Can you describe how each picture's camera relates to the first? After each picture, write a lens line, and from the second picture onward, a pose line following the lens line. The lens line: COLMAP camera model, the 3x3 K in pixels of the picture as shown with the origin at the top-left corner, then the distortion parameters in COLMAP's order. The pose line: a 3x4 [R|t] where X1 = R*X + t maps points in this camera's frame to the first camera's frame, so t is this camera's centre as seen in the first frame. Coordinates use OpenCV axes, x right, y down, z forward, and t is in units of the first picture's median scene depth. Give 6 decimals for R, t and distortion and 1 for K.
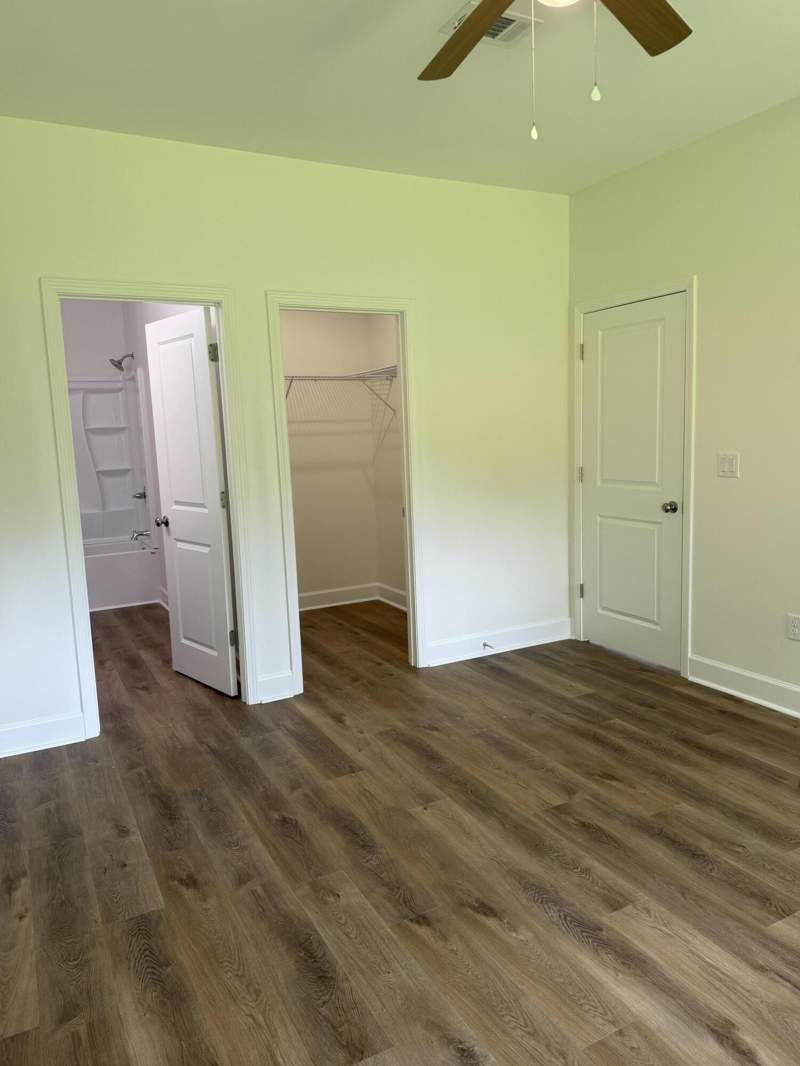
lens RADIAL K [[756.7, 0, 399.2], [0, 756.7, 533.1], [0, 0, 1]] dist [0.009925, 0.001251]
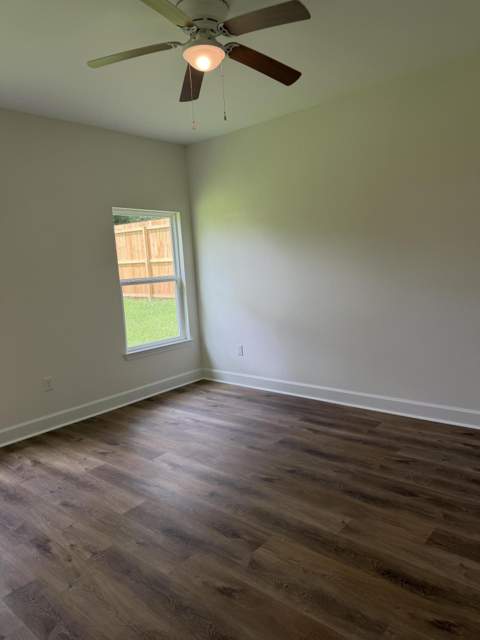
lens RADIAL K [[454.3, 0, 241.1], [0, 454.3, 317.9], [0, 0, 1]] dist [0.009925, 0.001251]
pose [[-0.926474, 0.135506, -0.351117, 0.492002], [0.042814, 0.964825, 0.259383, -0.257062], [0.373915, 0.225279, -0.899687, 1.715210]]
